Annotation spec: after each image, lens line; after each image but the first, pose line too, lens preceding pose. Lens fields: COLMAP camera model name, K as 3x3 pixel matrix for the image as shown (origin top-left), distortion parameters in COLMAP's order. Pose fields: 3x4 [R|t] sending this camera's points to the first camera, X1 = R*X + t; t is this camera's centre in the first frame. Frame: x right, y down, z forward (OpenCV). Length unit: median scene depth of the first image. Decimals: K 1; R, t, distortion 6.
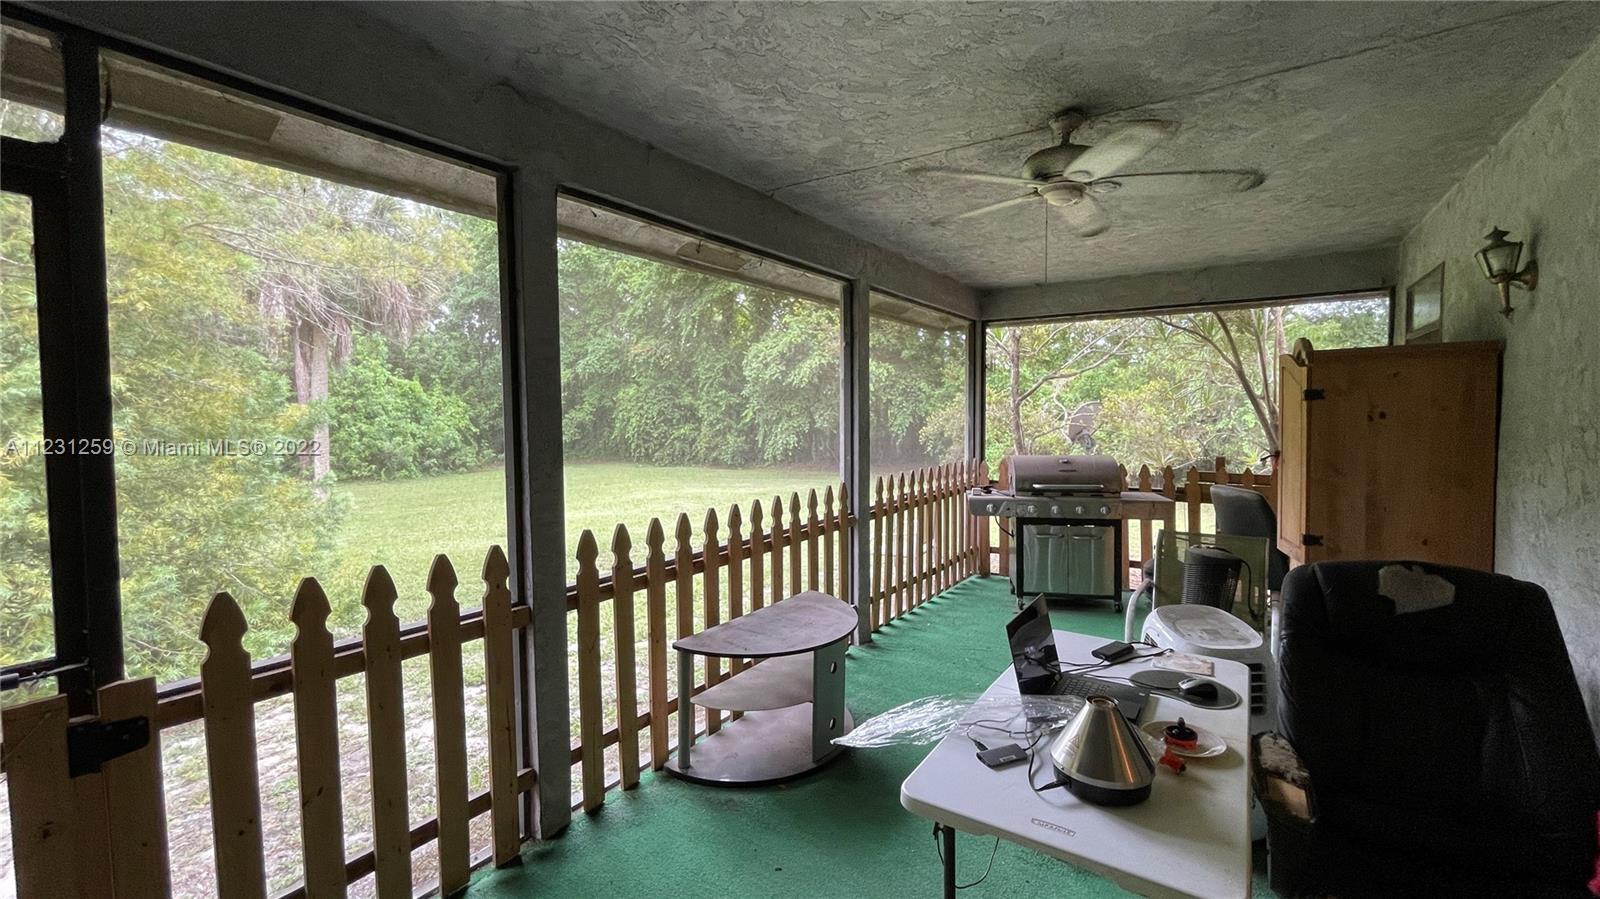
lens RADIAL K [[657.8, 0, 805.2], [0, 657.8, 454.3], [0, 0, 1]] dist [-0.005016, 0.003030]
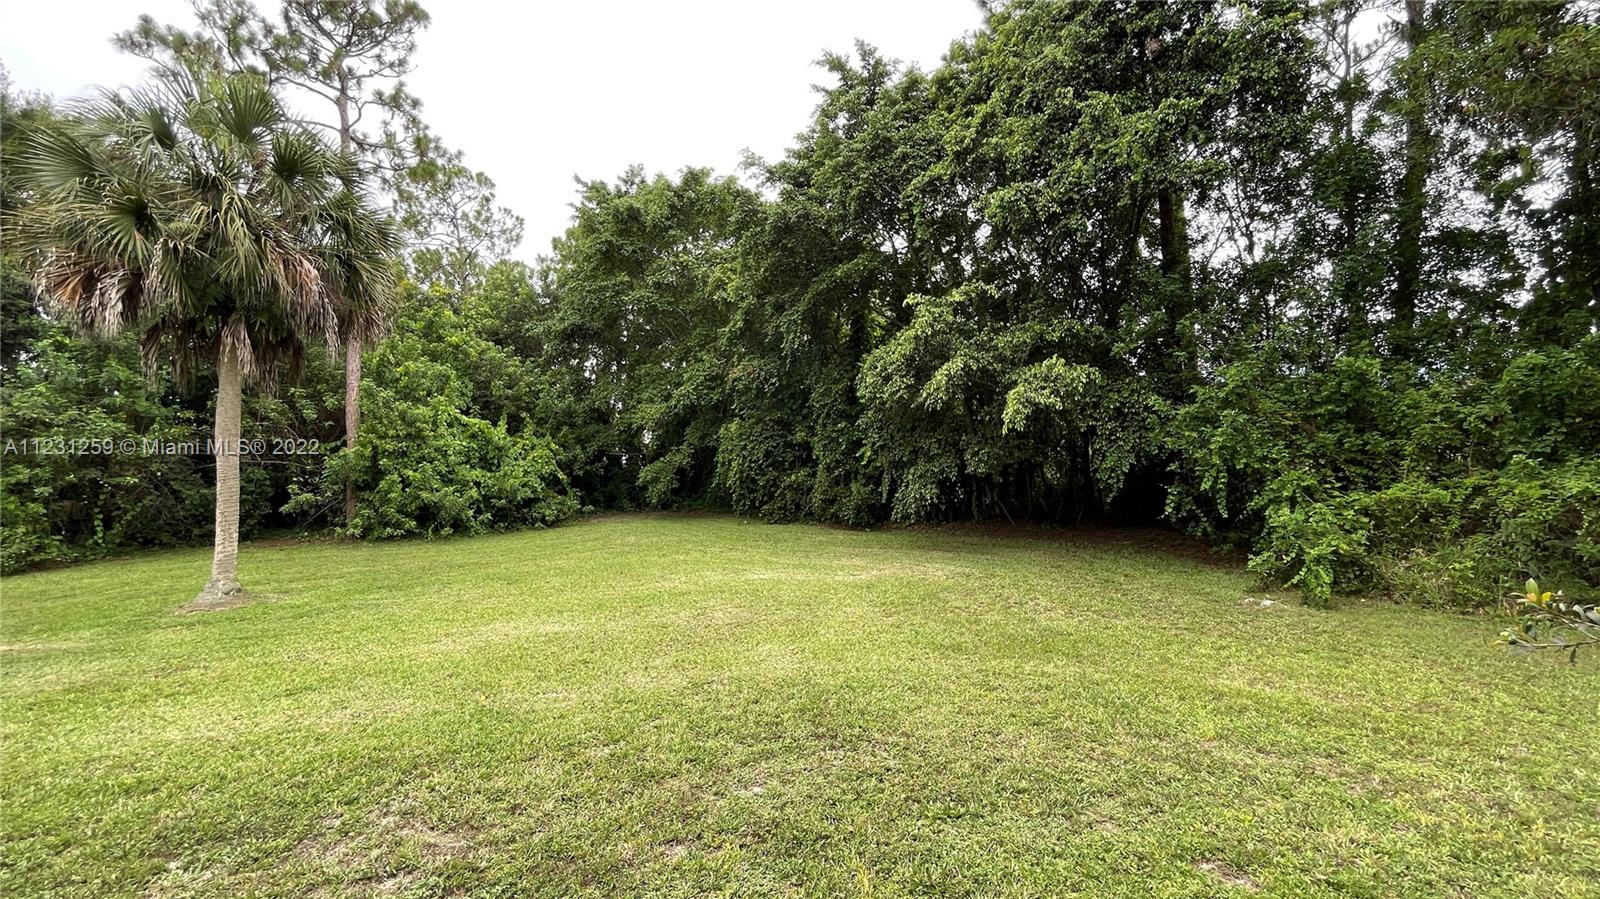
lens RADIAL K [[657.8, 0, 799.4], [0, 657.8, 443.6], [0, 0, 1]] dist [-0.005016, 0.003030]
pose [[0.961005, -0.016753, -0.276022, 0.029372], [-0.005045, 0.996935, -0.078074, -0.015580], [0.276484, 0.076422, 0.957975, 0.281364]]
